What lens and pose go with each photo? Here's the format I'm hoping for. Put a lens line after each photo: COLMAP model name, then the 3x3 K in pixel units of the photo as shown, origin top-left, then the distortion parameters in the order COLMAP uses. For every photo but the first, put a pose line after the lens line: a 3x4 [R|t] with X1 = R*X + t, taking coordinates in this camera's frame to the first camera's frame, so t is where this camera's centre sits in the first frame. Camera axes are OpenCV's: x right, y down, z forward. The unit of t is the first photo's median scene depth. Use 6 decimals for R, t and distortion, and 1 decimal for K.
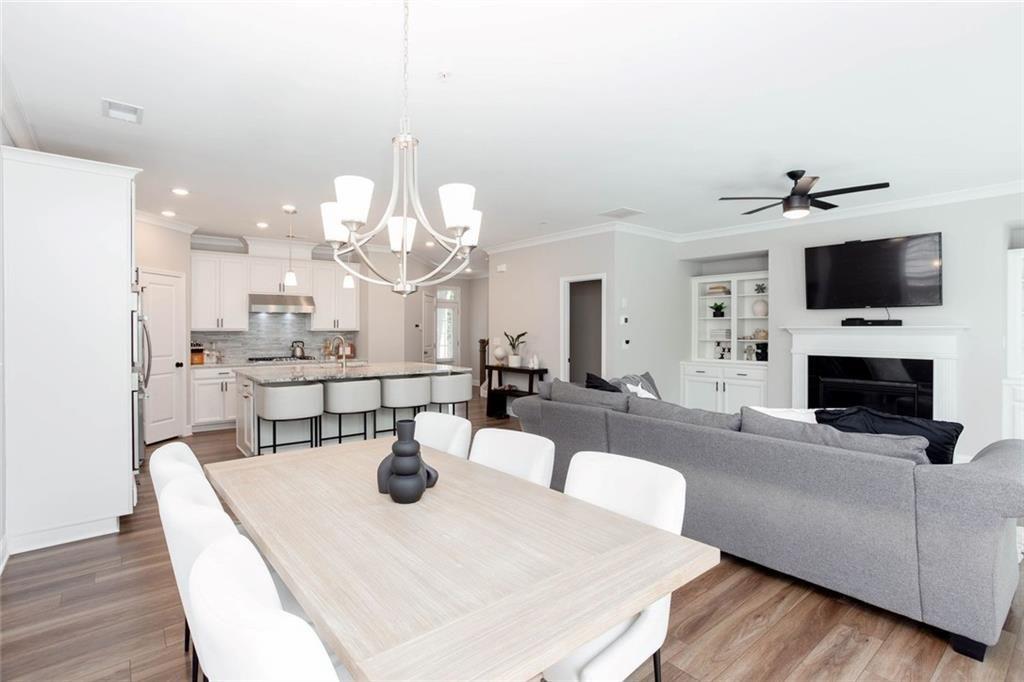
lens RADIAL K [[498.7, 0, 517.2], [0, 498.7, 335.1], [0, 0, 1]] dist [-0.045514, 0.028818]
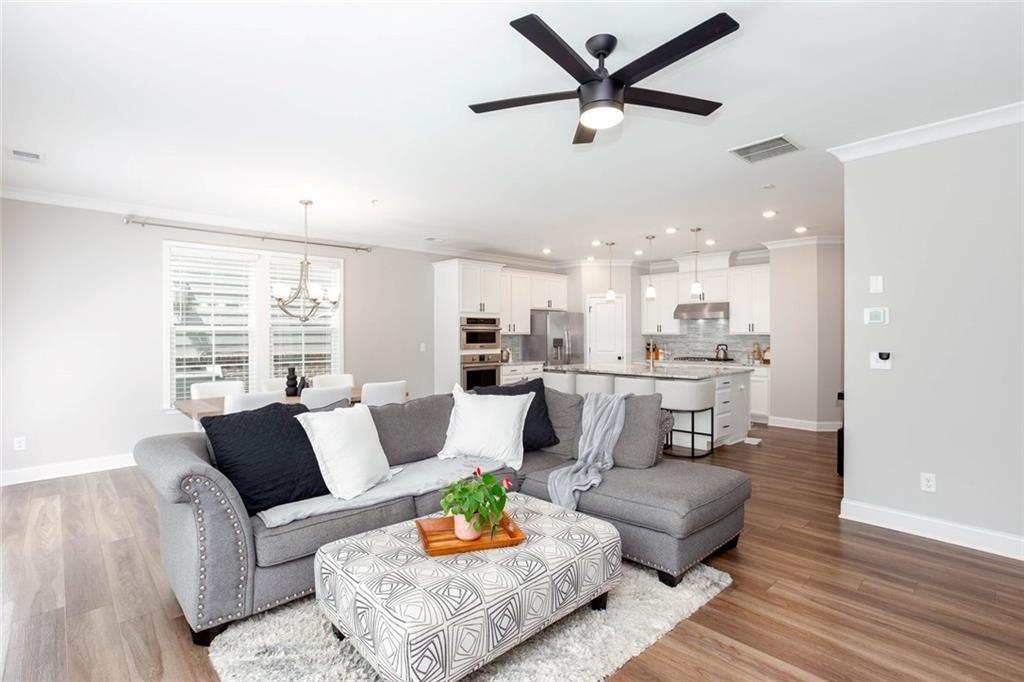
lens RADIAL K [[498.7, 0, 517.2], [0, 498.7, 335.1], [0, 0, 1]] dist [-0.045514, 0.028818]
pose [[0.056363, 0.001801, -0.998409, 0.693546], [-0.010328, 0.999946, 0.001220, -0.005156], [0.998357, 0.010243, 0.056379, 0.551605]]
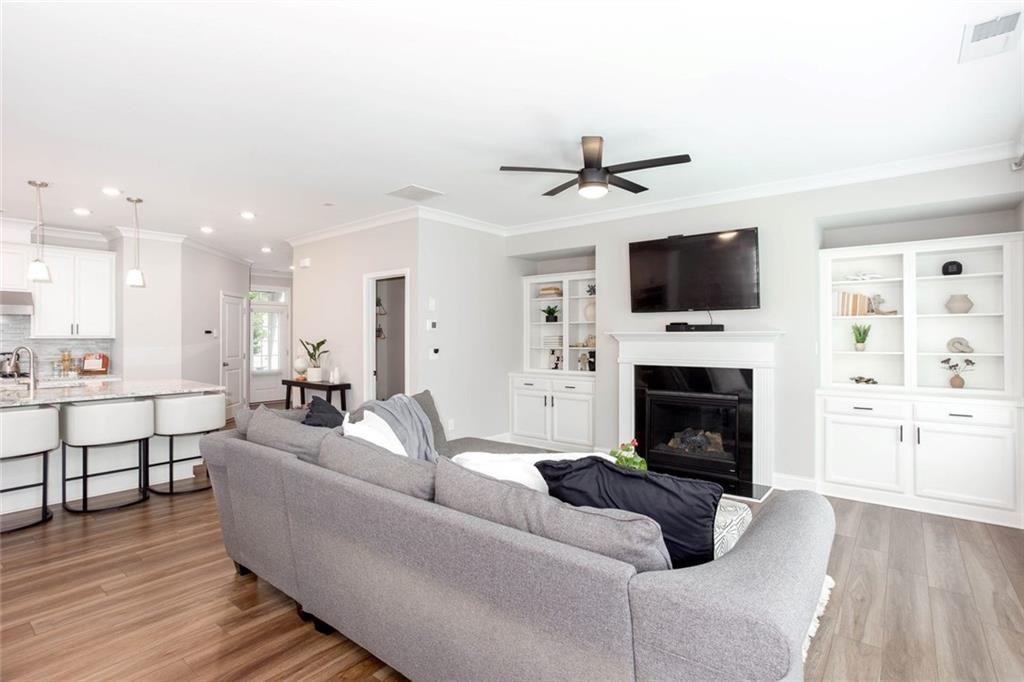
lens RADIAL K [[498.7, 0, 517.2], [0, 498.7, 335.1], [0, 0, 1]] dist [-0.045514, 0.028818]
pose [[0.979835, -0.001200, 0.199804, 0.176364], [0.003887, 0.999907, -0.013054, -0.001335], [-0.199770, 0.013567, 0.979749, 0.144289]]
